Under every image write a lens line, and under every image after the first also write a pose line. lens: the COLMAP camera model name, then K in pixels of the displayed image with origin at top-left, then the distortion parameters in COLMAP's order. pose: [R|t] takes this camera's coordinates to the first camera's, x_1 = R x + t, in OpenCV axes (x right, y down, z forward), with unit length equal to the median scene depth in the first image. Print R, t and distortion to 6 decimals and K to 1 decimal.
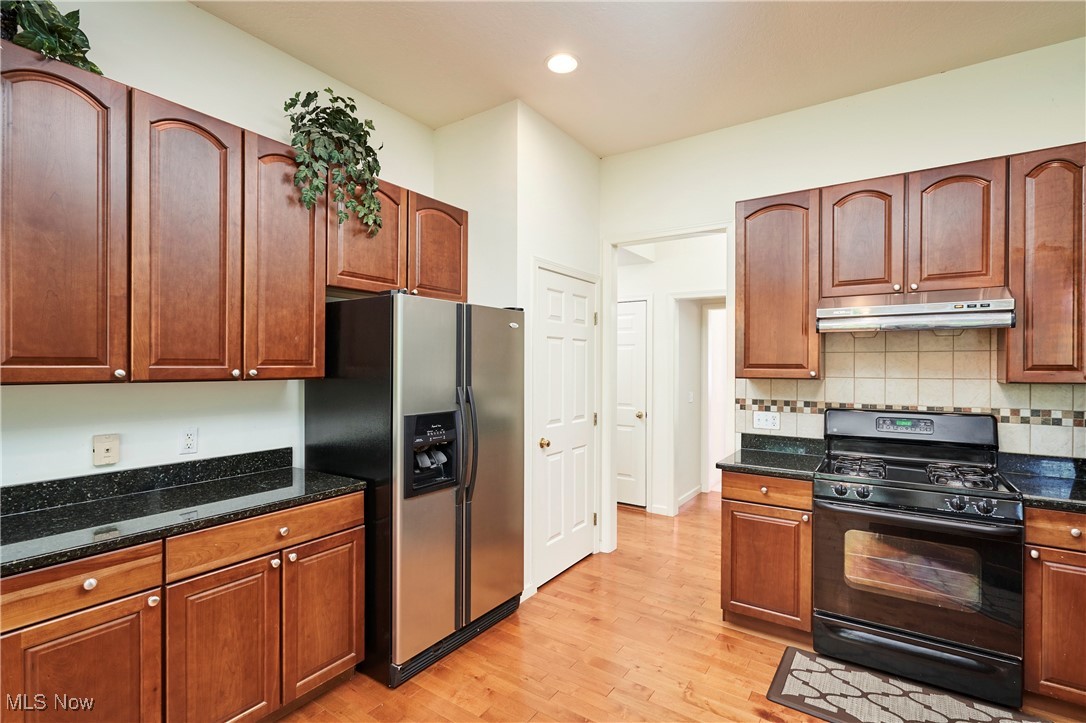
lens RADIAL K [[506.4, 0, 544.9], [0, 506.4, 365.8], [0, 0, 1]] dist [-0.001417, 0.002205]
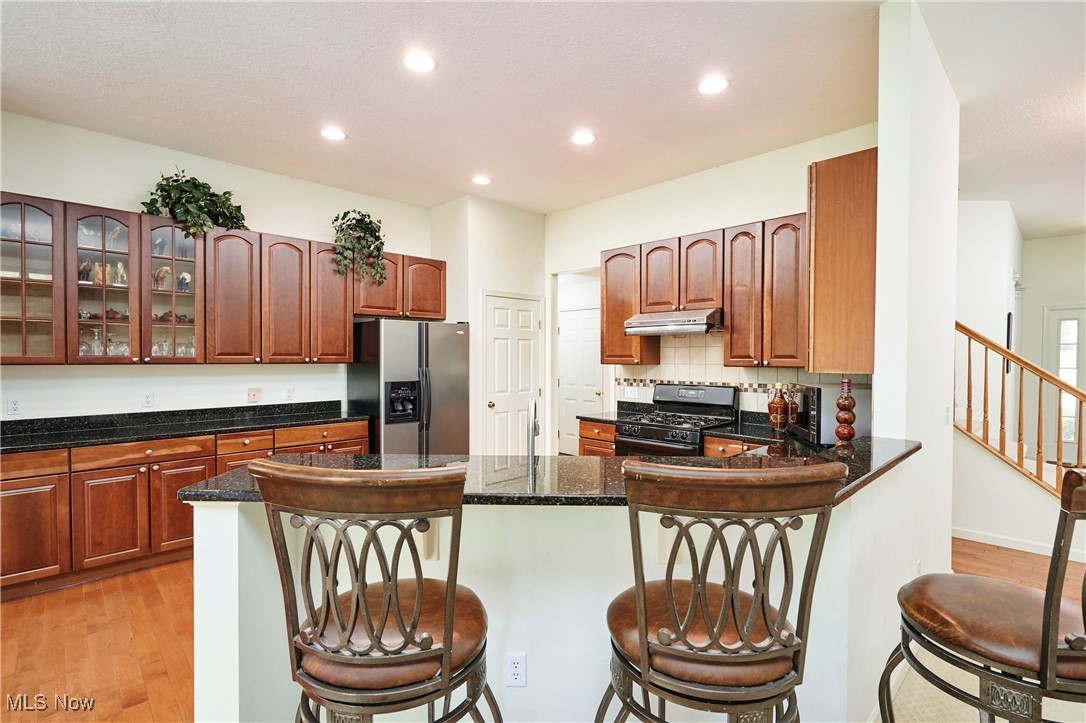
lens RADIAL K [[506.4, 0, 544.2], [0, 506.4, 366.4], [0, 0, 1]] dist [-0.001417, 0.002205]
pose [[0.978192, 0.002885, -0.207684, 0.649186], [0.001001, 0.999827, 0.018600, 0.002754], [0.207701, -0.018402, 0.978019, -0.697506]]
